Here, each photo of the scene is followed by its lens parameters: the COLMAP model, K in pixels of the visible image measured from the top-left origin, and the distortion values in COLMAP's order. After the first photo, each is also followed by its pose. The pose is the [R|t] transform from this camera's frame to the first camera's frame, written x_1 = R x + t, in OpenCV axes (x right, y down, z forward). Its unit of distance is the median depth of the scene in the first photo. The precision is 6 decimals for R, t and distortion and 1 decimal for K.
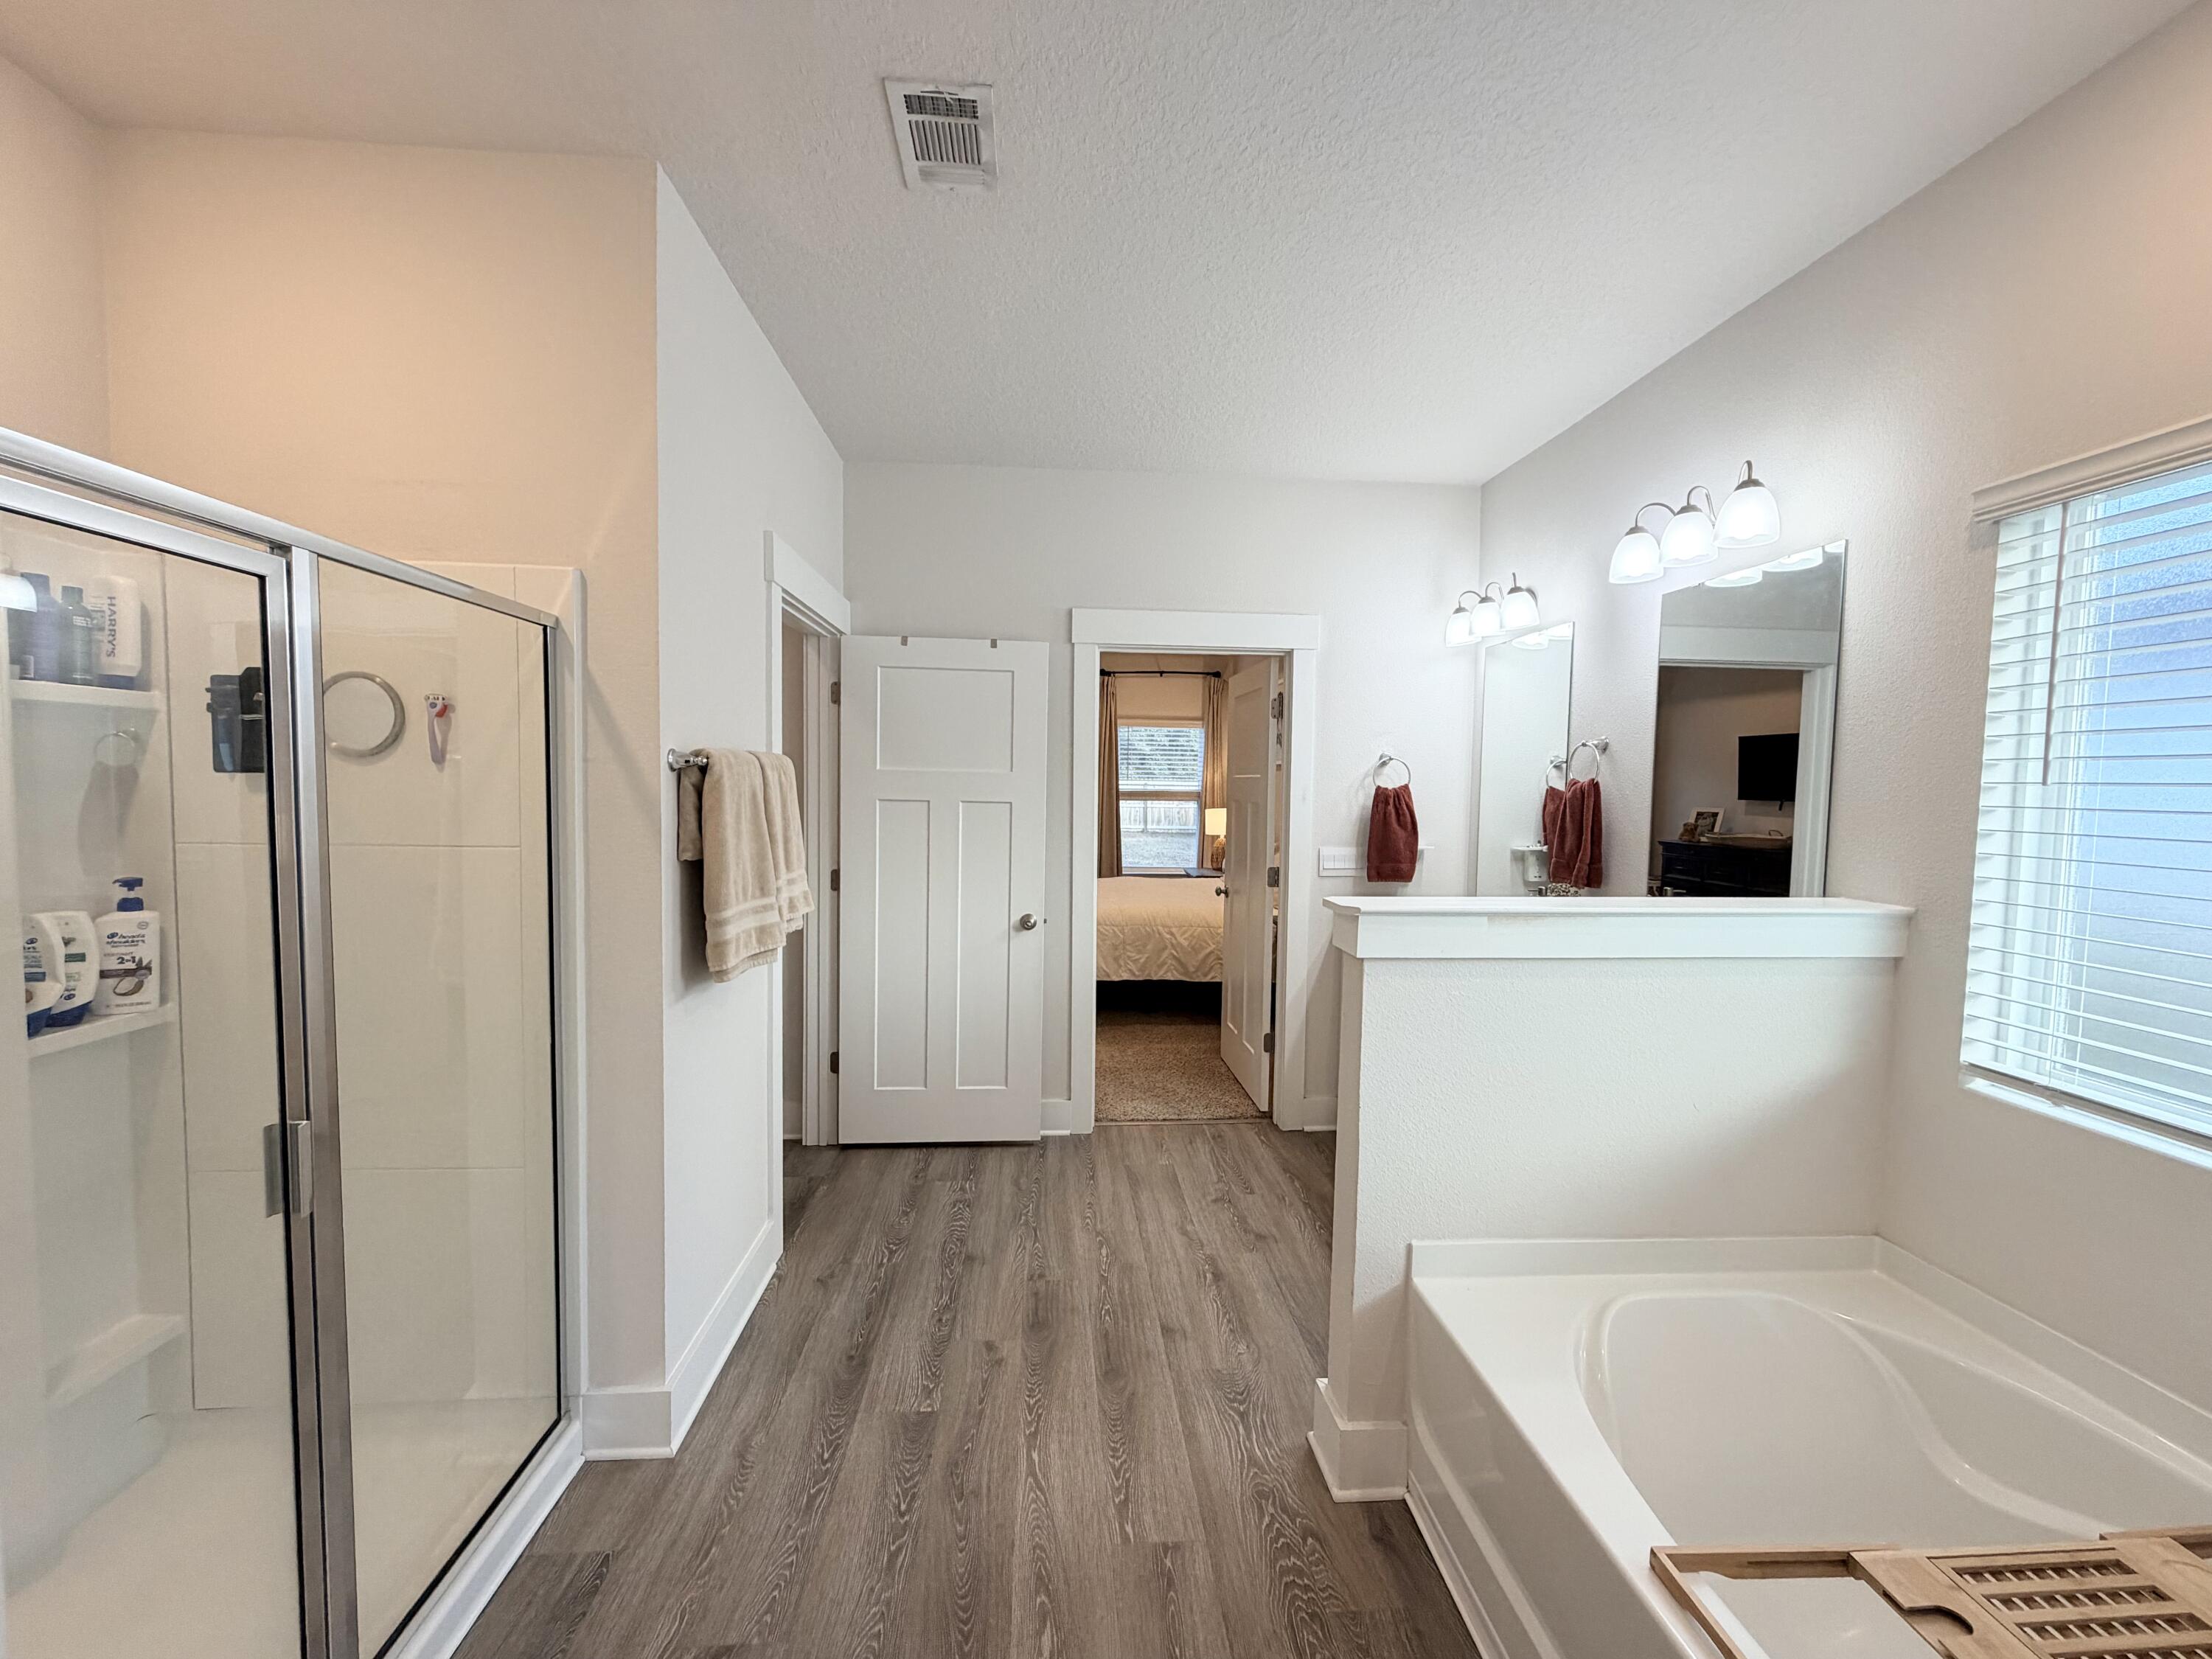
lens RADIAL K [[881.4, 0, 1106.4], [0, 881.4, 825.7], [0, 0, 1]] dist [0.000650, 0.000146]
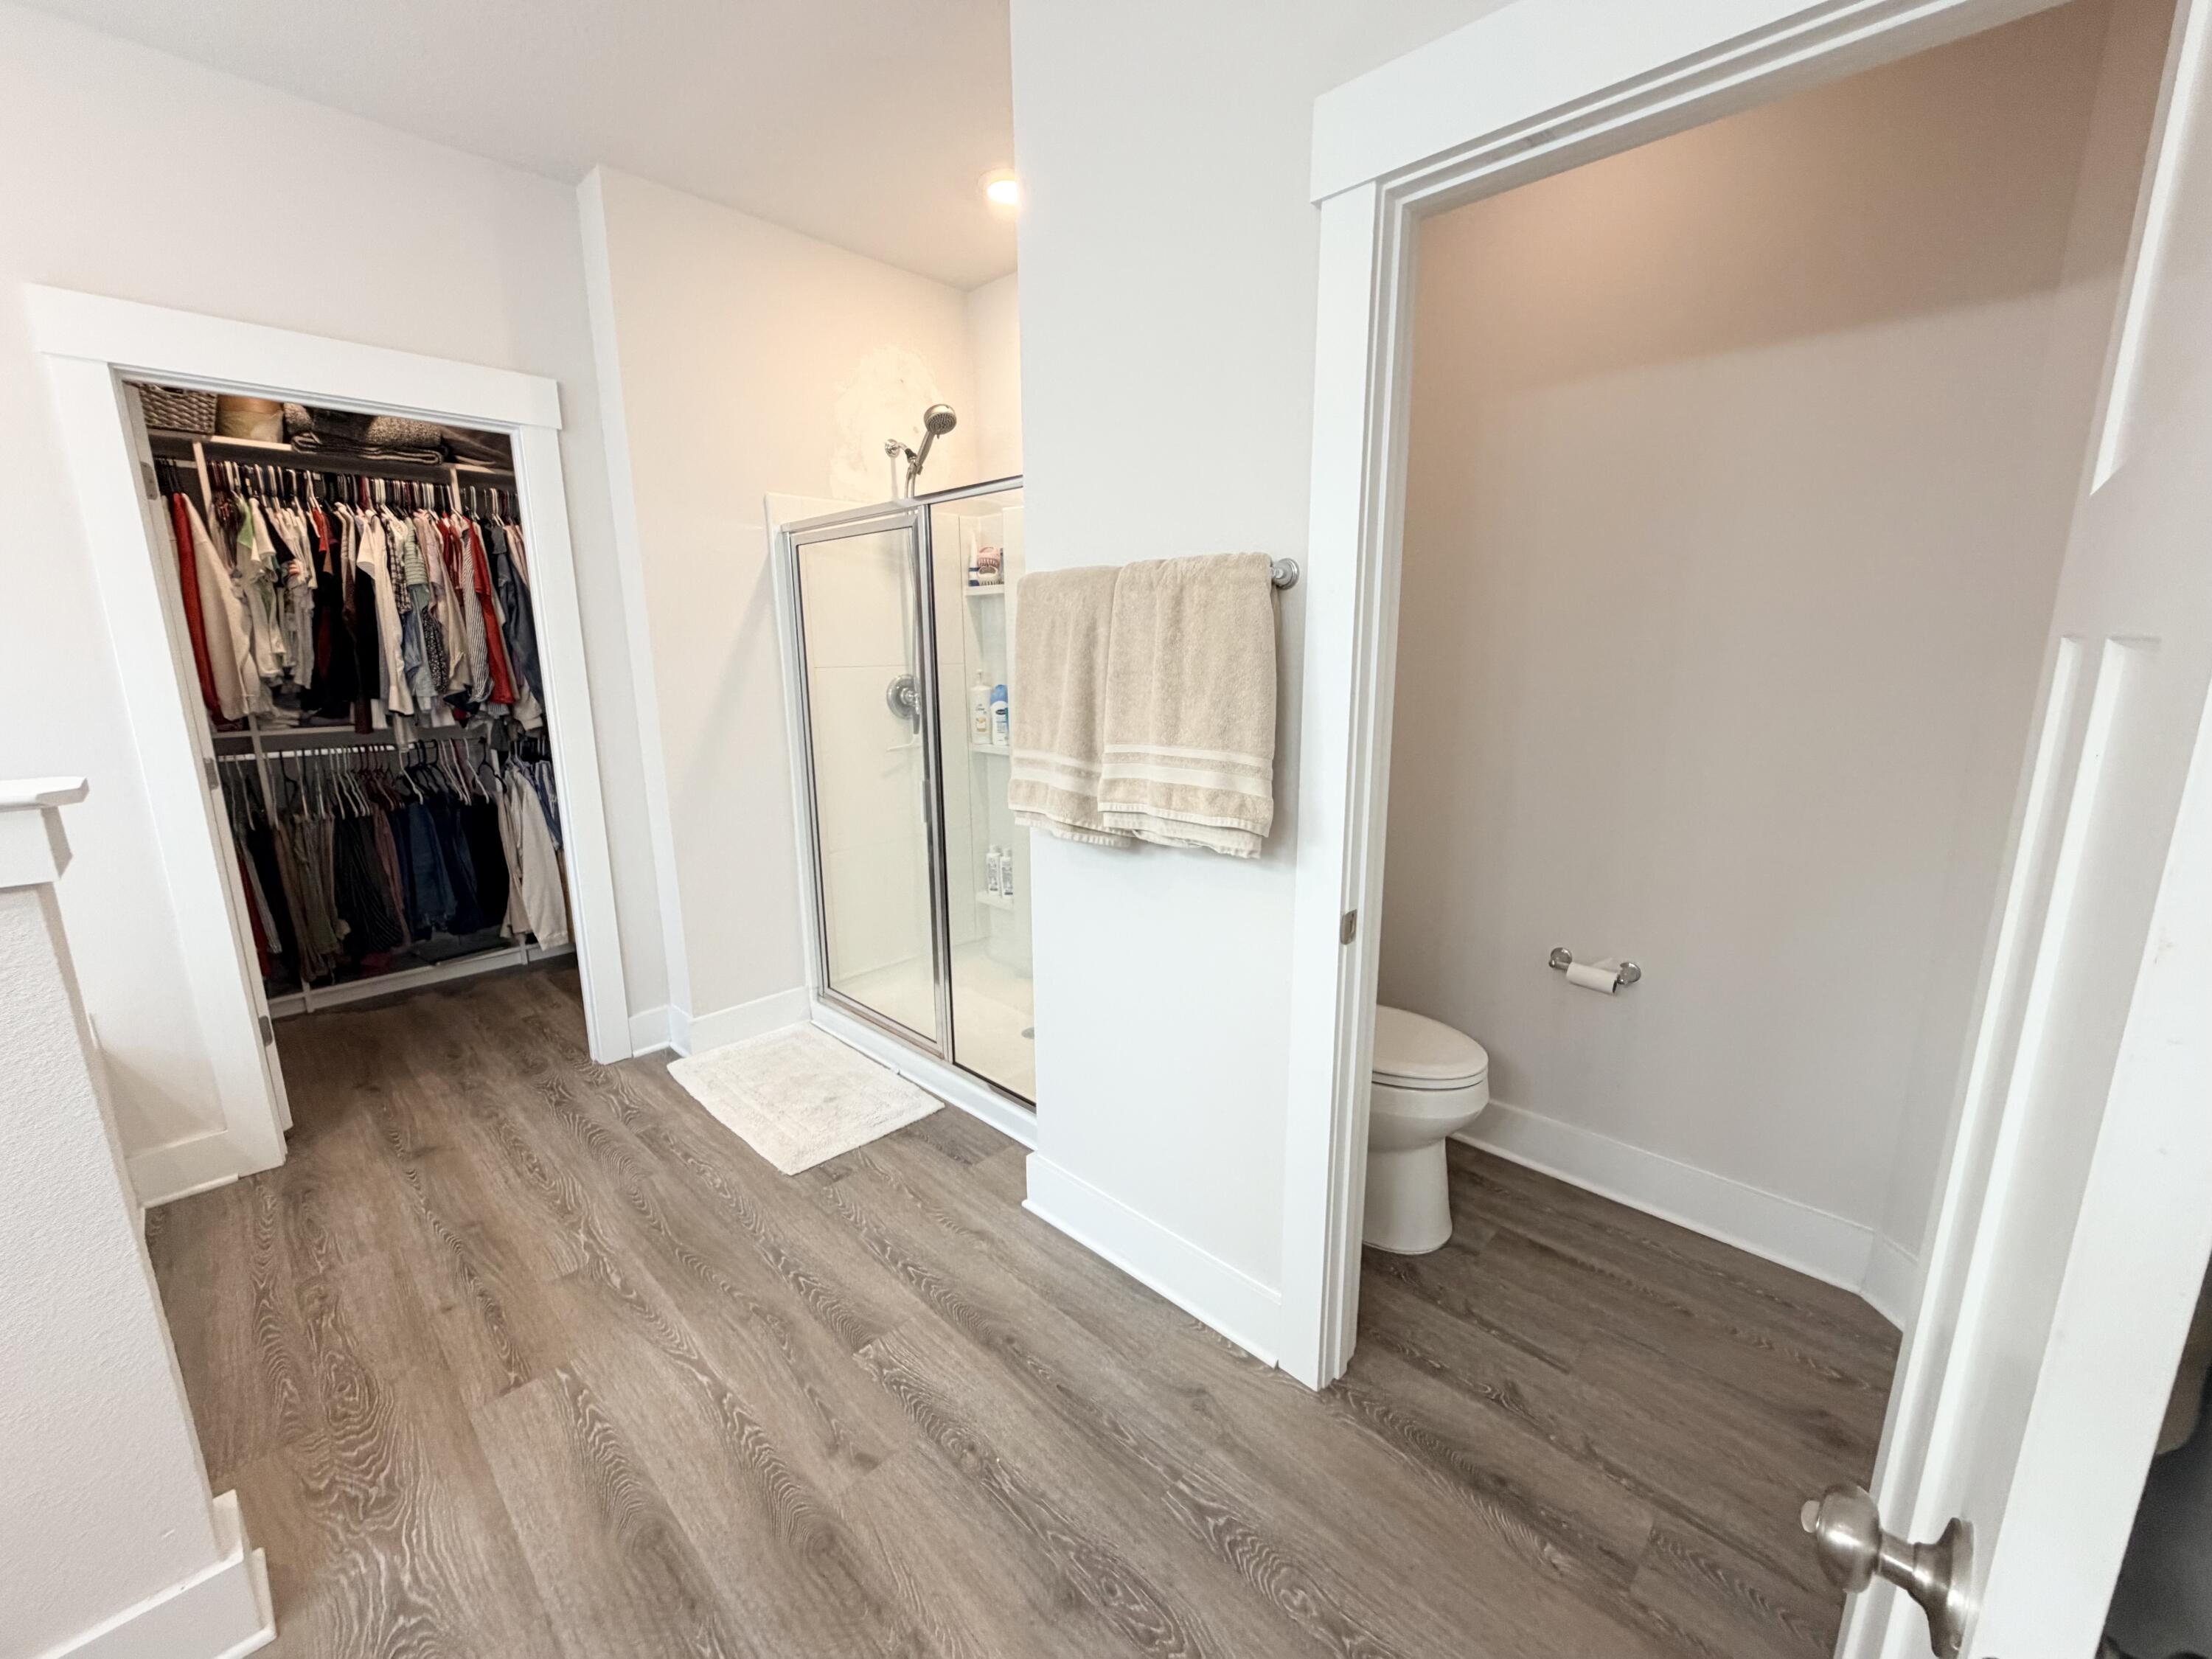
lens RADIAL K [[881.4, 0, 1100.4], [0, 881.4, 836.5], [0, 0, 1]] dist [0.000650, 0.000146]
pose [[-0.743275, 0.134126, -0.655403, 0.122612], [-0.038332, 0.969547, 0.241886, -0.039791], [0.667887, 0.204910, -0.715499, 1.679054]]
